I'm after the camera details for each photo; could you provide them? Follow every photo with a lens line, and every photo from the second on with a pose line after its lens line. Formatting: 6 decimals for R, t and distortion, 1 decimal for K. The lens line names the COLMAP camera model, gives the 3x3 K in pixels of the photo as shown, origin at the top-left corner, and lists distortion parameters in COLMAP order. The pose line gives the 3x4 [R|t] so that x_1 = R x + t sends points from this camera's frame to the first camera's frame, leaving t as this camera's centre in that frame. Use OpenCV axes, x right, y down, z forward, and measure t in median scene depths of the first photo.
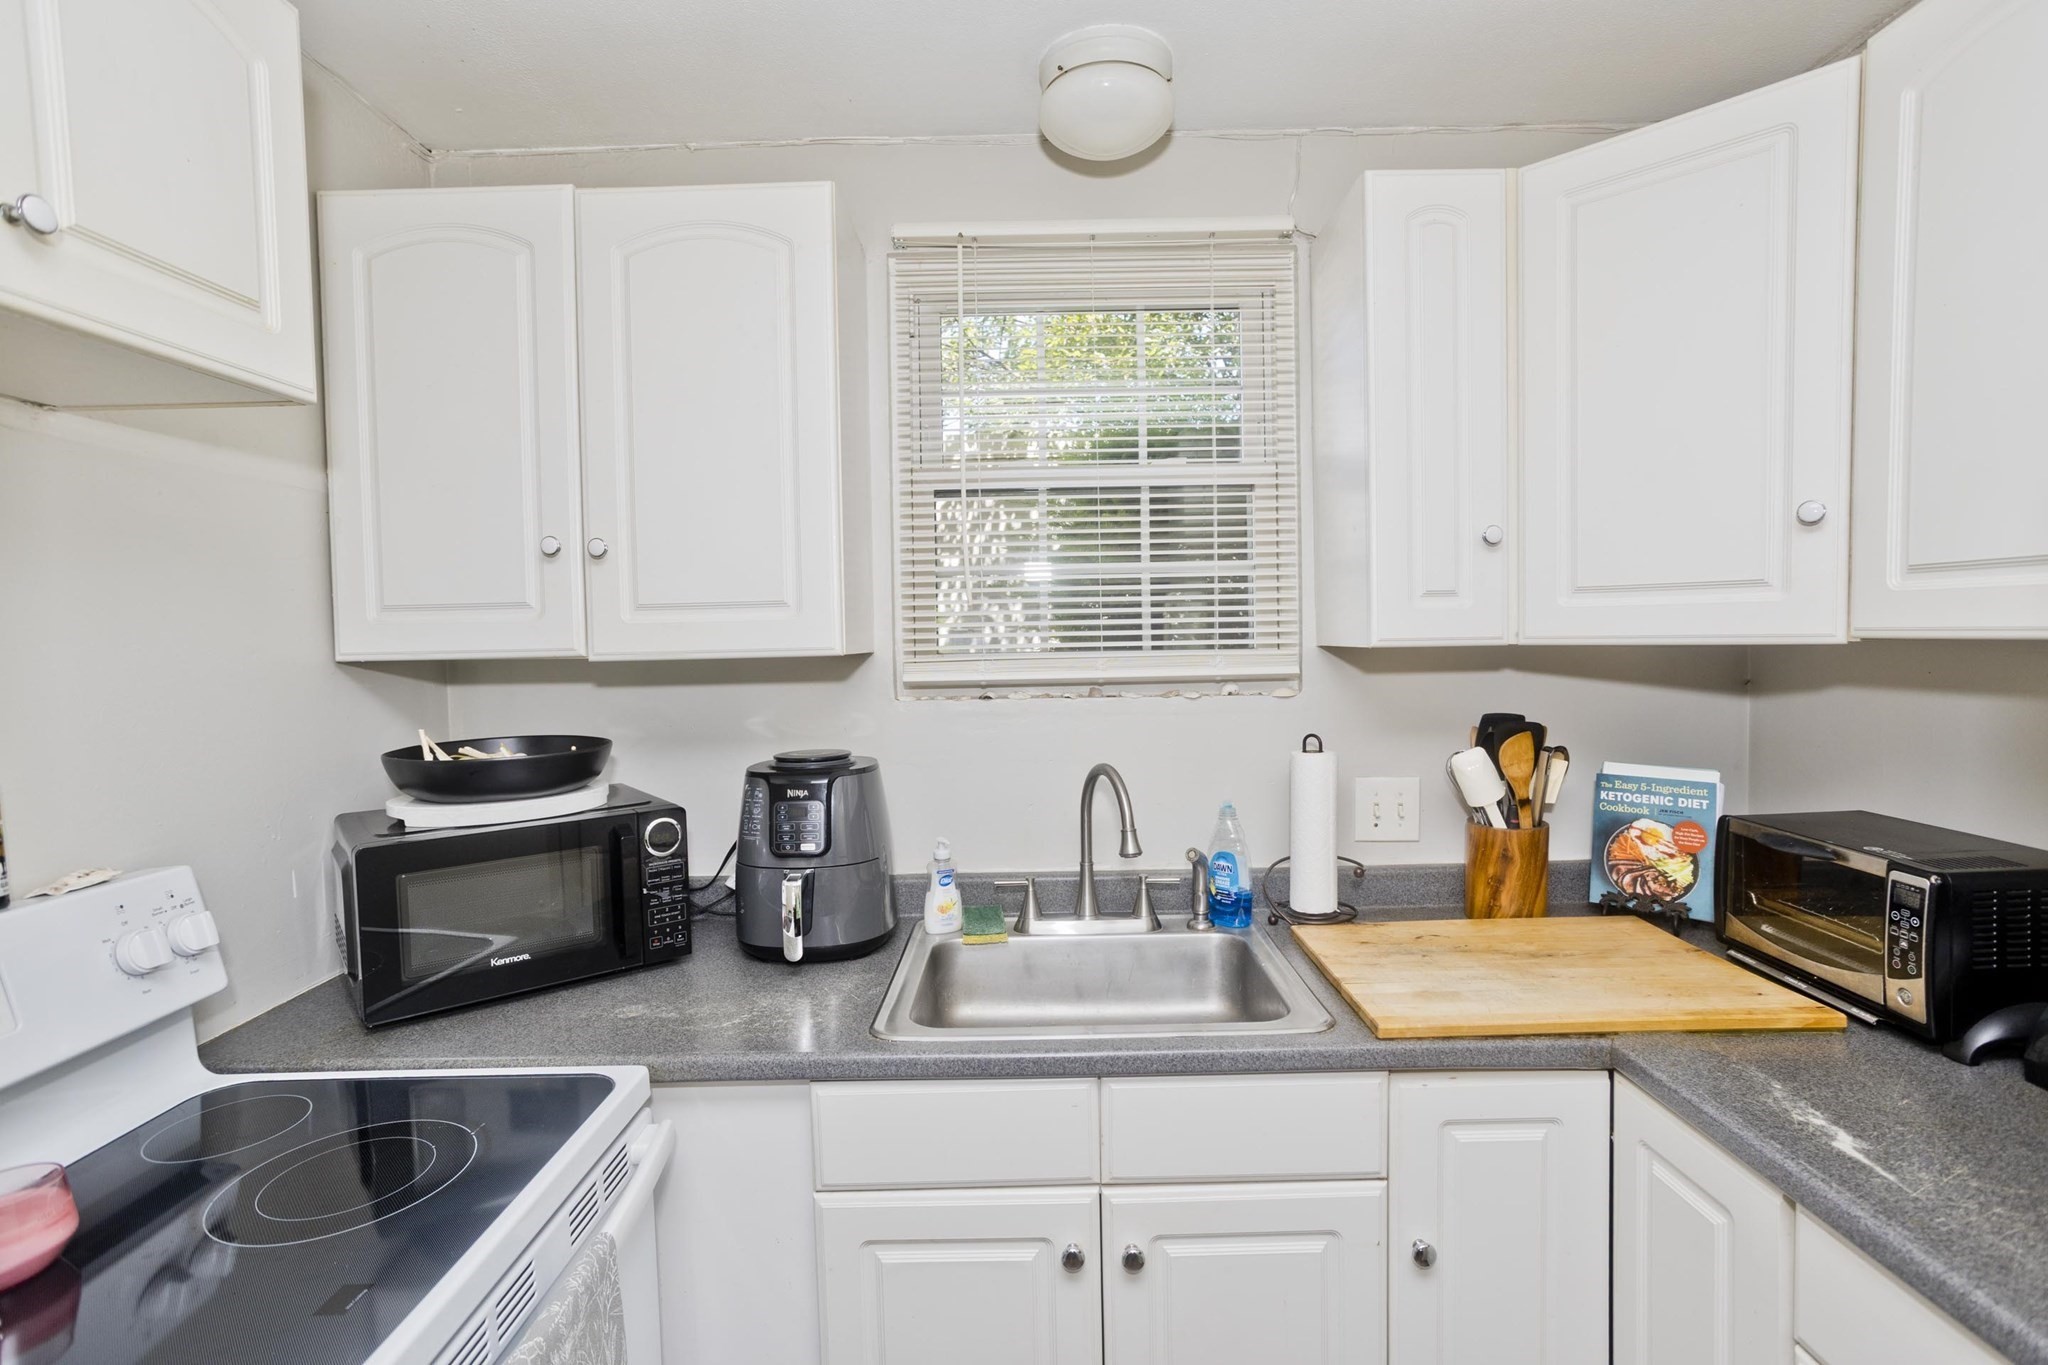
lens RADIAL K [[987.8, 0, 1025.5], [0, 987.8, 677.9], [0, 0, 1]] dist [-0.053075, 0.035621]
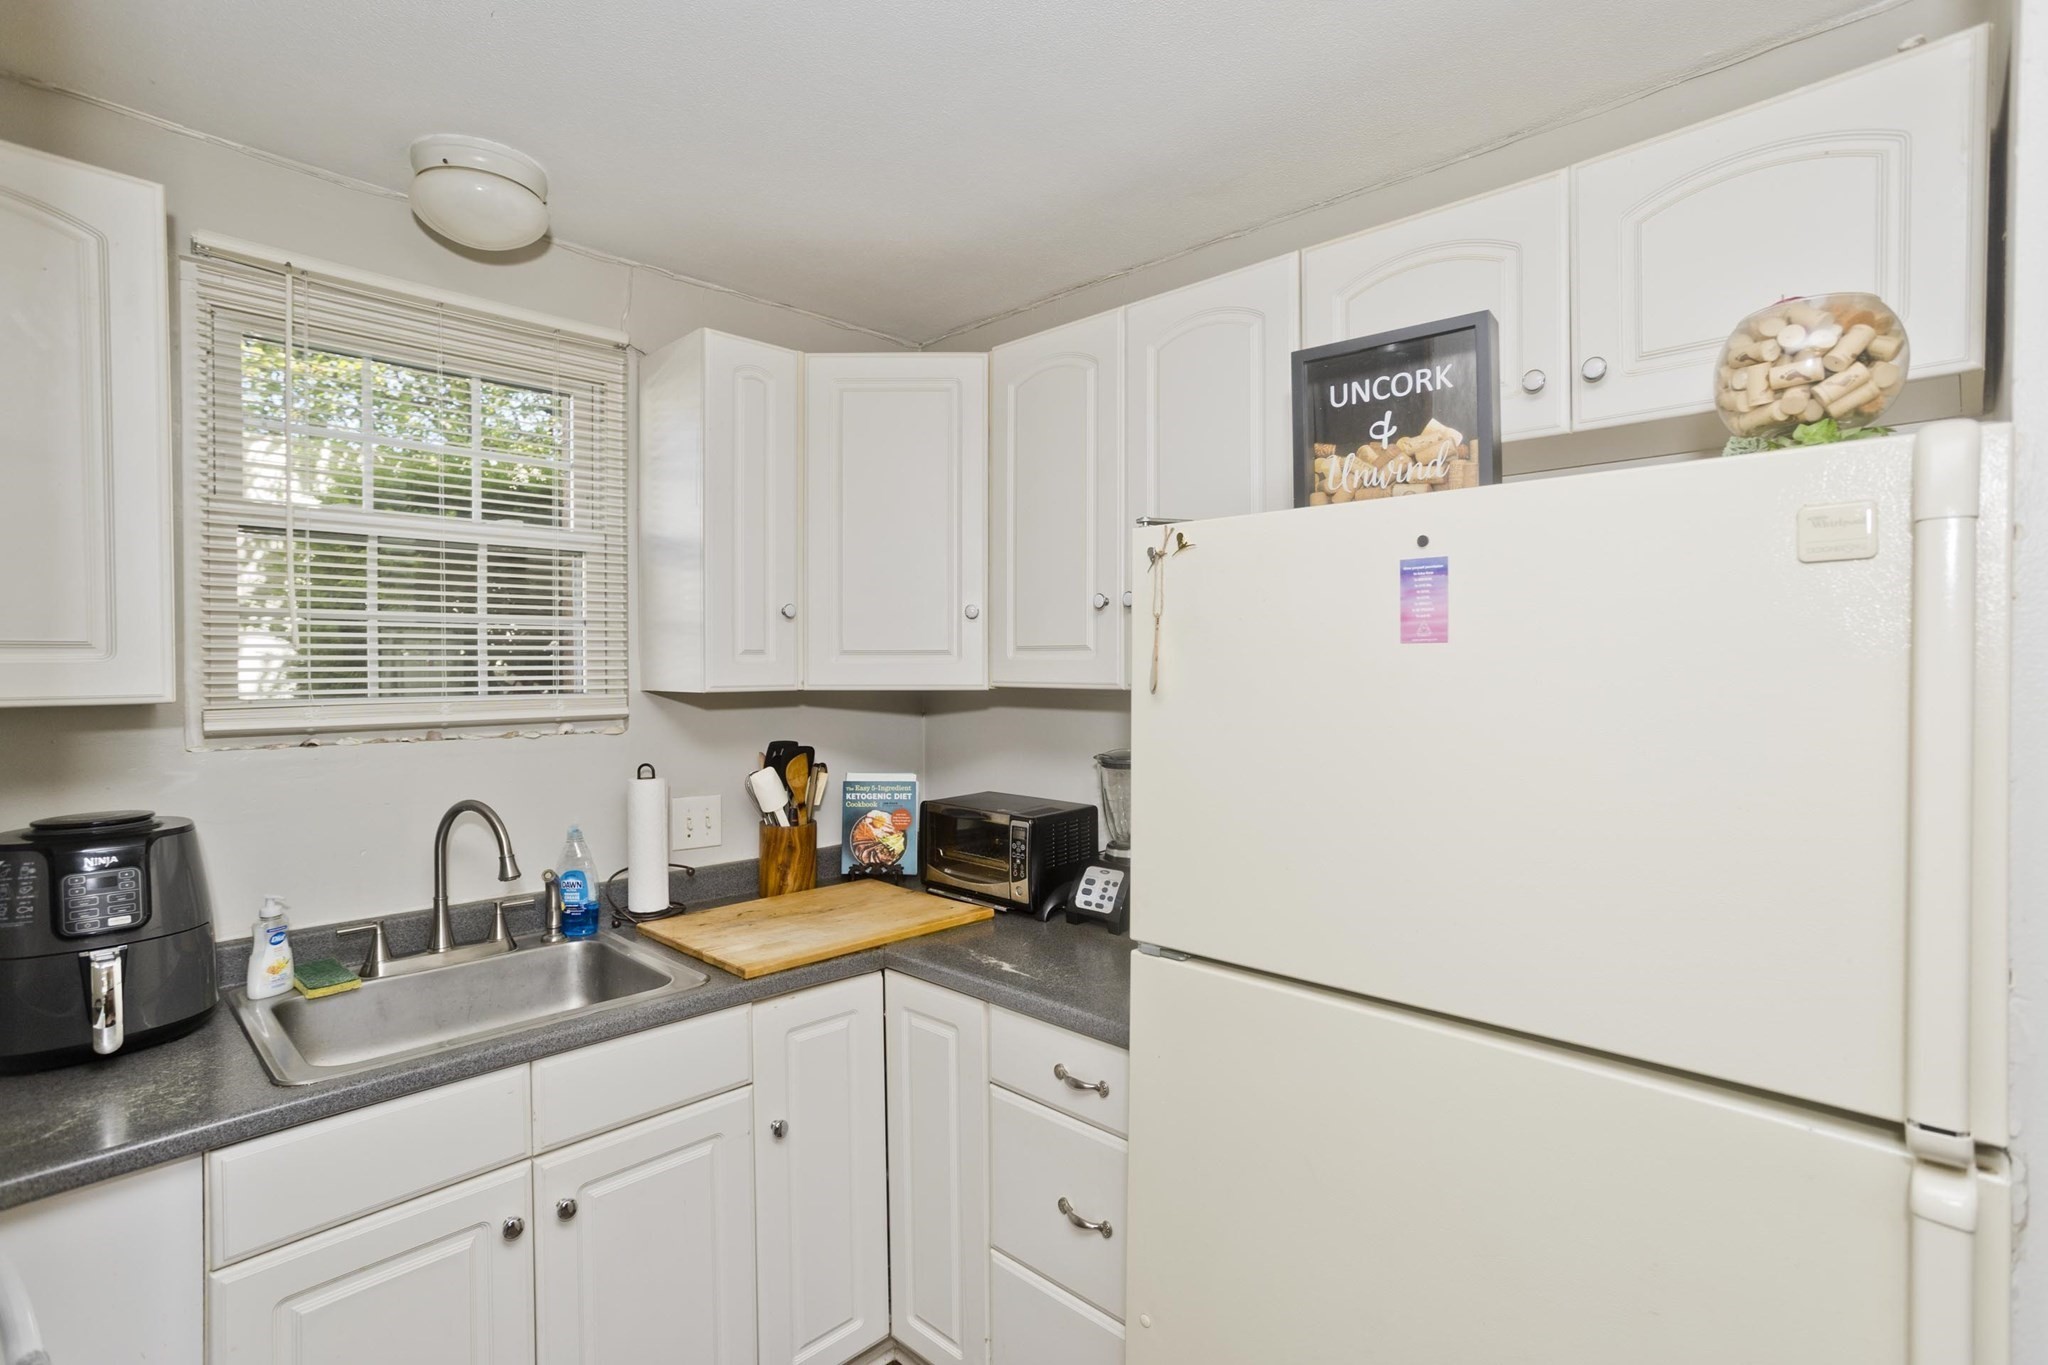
lens RADIAL K [[987.8, 0, 1025.5], [0, 987.8, 677.9], [0, 0, 1]] dist [-0.053075, 0.035621]
pose [[0.695053, 0.005921, 0.718934, -0.259223], [0.021772, 0.999334, -0.029278, -0.003244], [-0.718629, 0.036003, 0.694461, -0.182880]]
